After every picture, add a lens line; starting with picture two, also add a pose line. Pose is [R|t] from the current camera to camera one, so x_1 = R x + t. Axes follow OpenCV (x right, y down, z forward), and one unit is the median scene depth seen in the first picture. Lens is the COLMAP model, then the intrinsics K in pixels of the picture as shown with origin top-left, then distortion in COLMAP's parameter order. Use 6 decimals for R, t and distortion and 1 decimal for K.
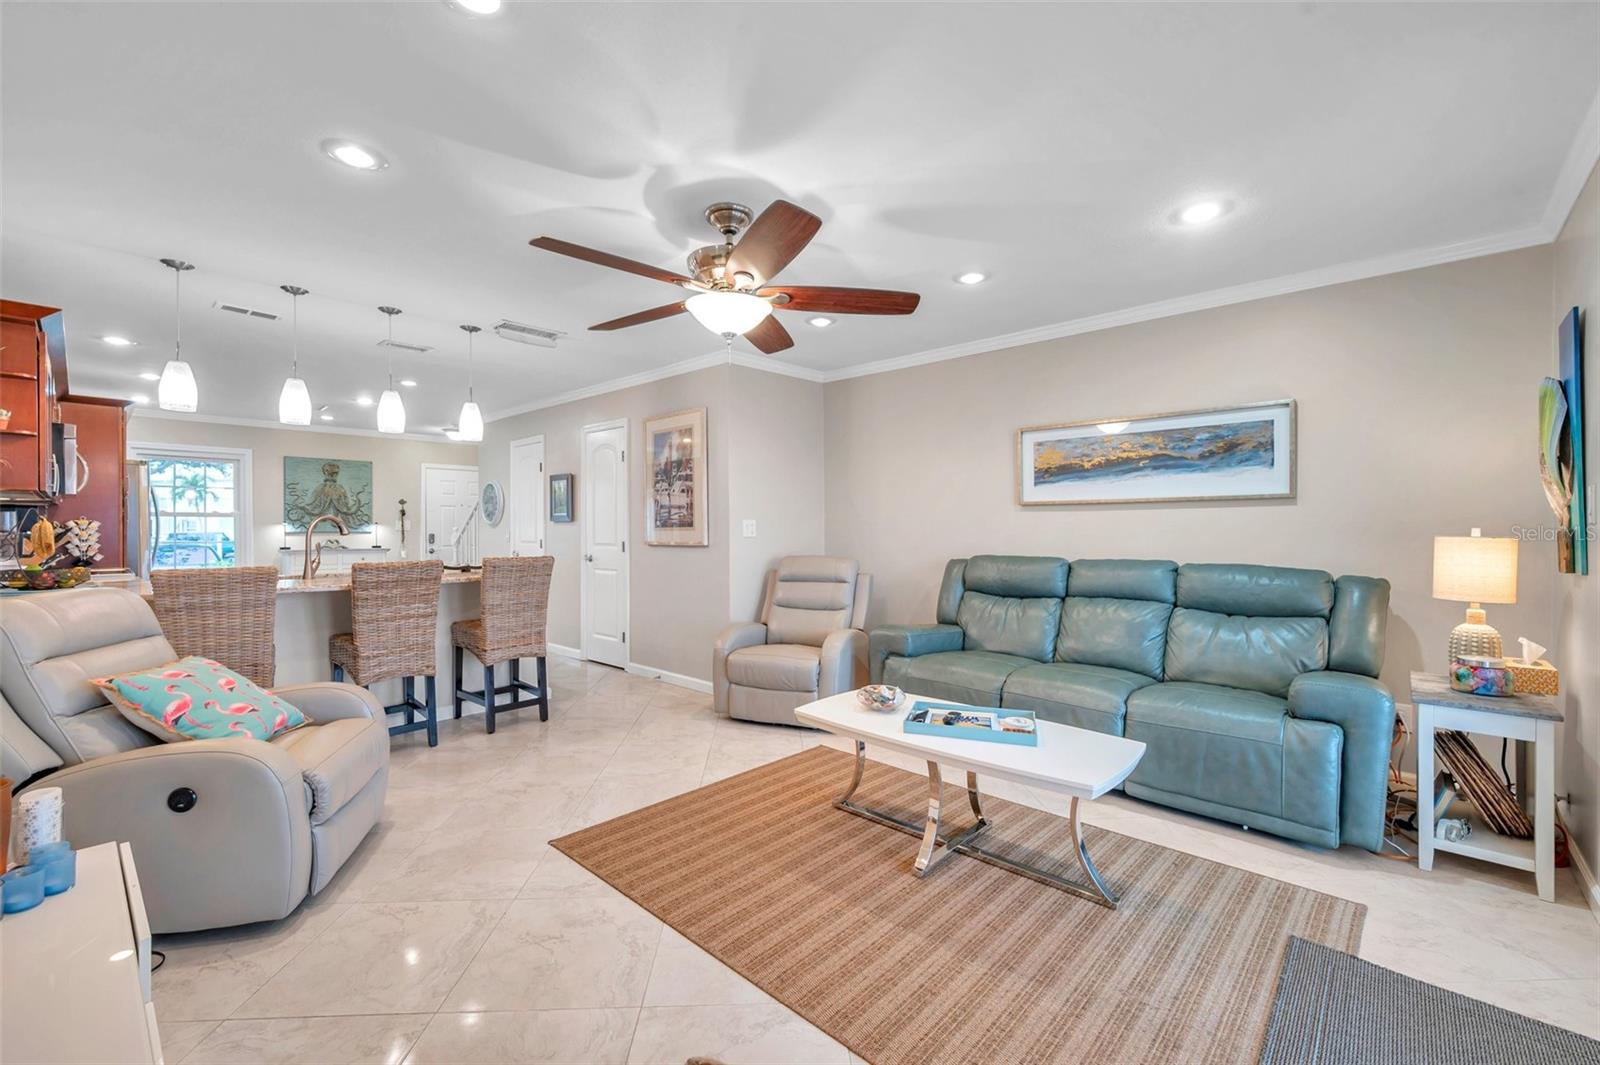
lens RADIAL K [[682.0, 0, 806.8], [0, 682.0, 537.2], [0, 0, 1]] dist [-0.002486, 0.001917]
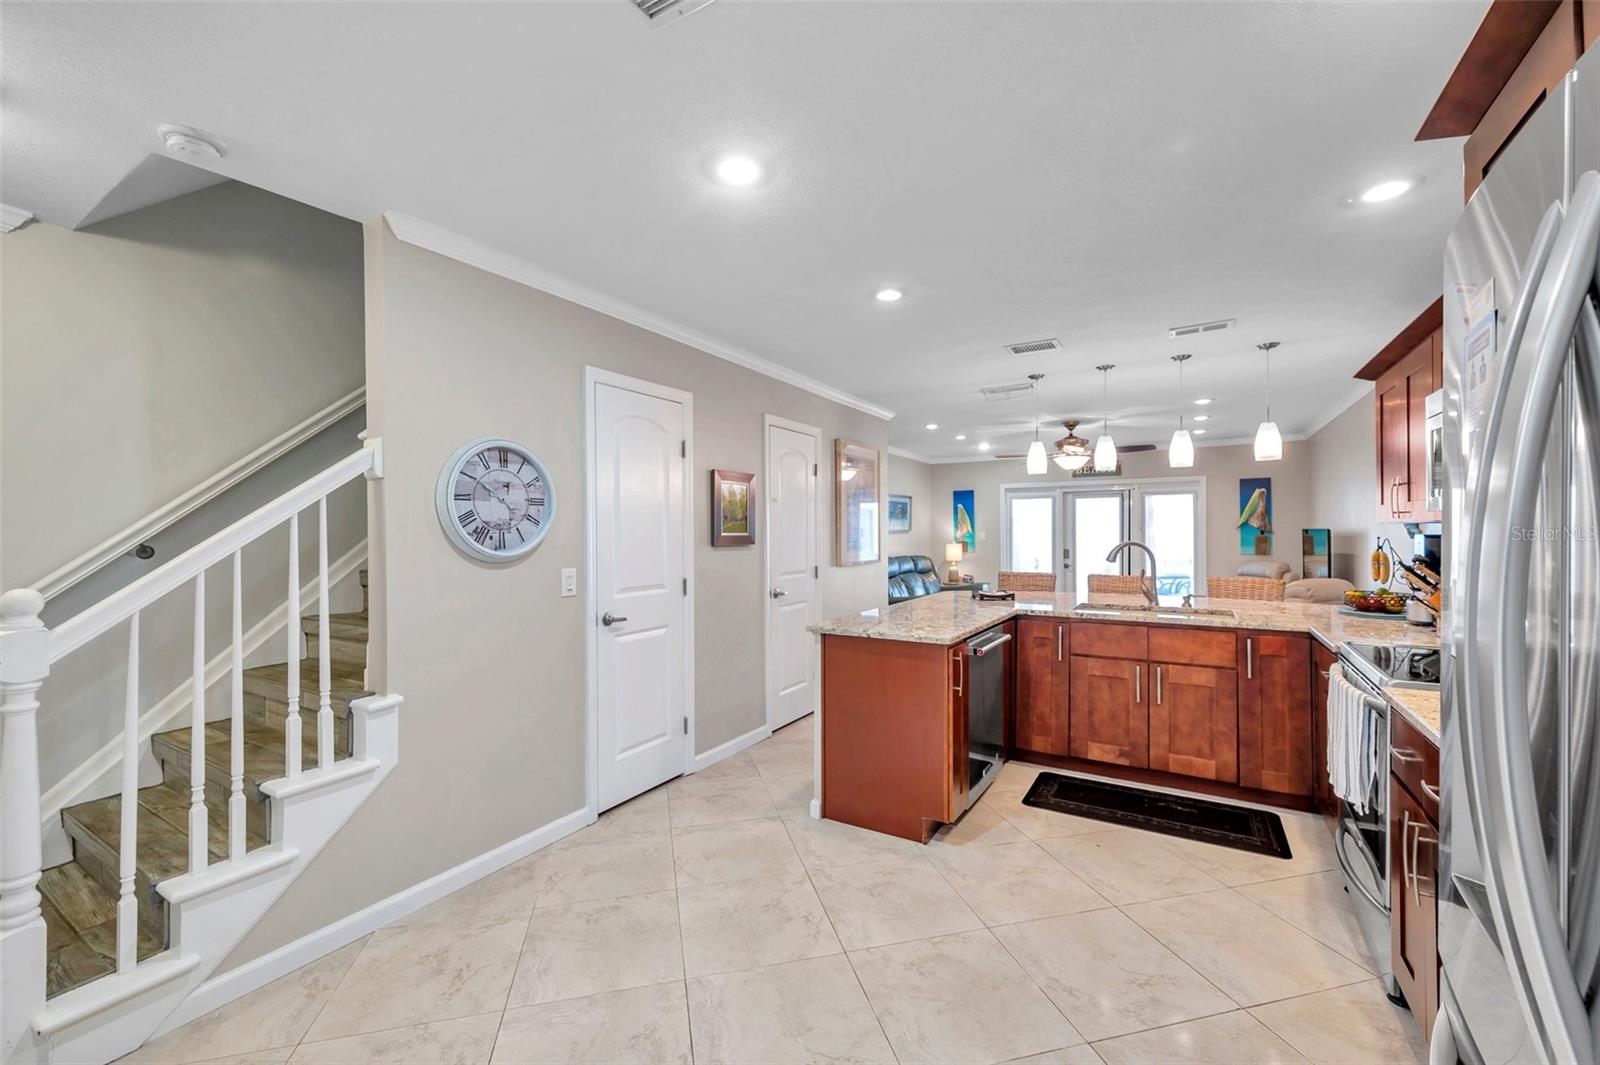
lens RADIAL K [[640.2, 0, 787.9], [0, 640.2, 535.7], [0, 0, 1]] dist [-0.000756, 0.000113]
pose [[-0.187353, -0.004049, 0.982284, -1.477180], [0.016162, 0.999843, 0.007204, -0.052627], [-0.982160, 0.017225, -0.187259, 1.616515]]
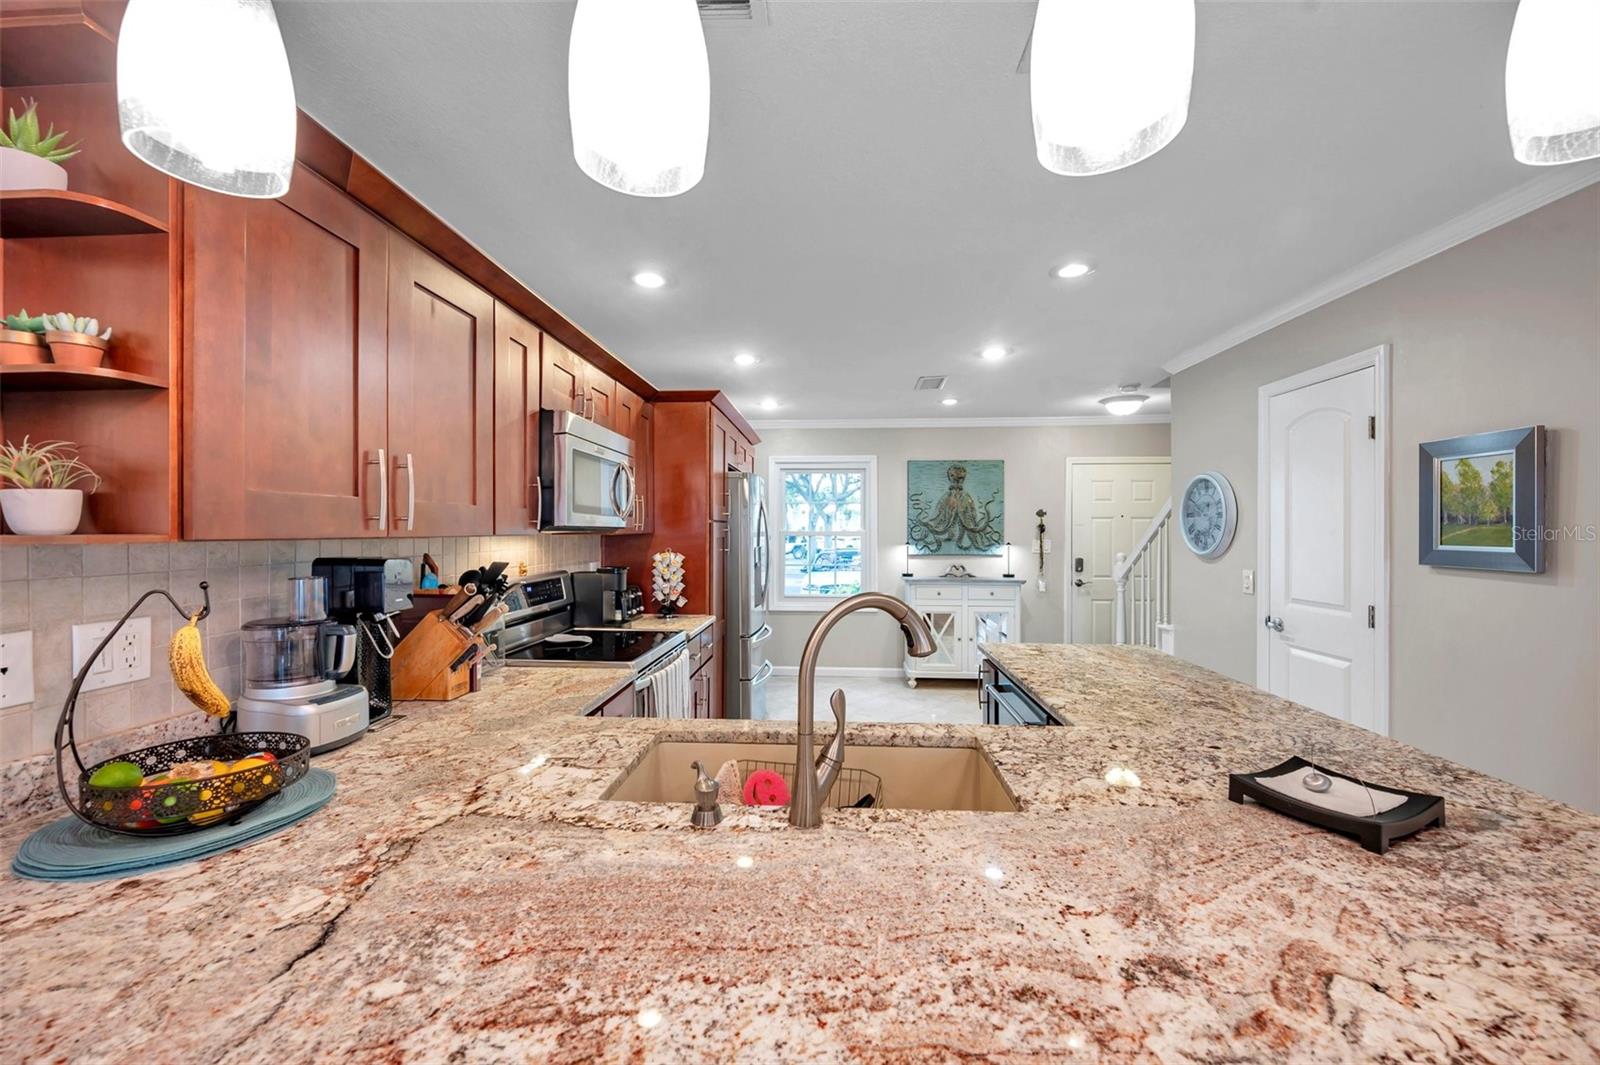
lens RADIAL K [[640.2, 0, 807.4], [0, 640.2, 530.3], [0, 0, 1]] dist [-0.000756, 0.000113]
pose [[0.647790, 0.000703, -0.761819, -0.494338], [-0.009485, 0.999930, -0.007142, -0.055235], [0.761760, 0.011852, 0.647751, 0.777650]]
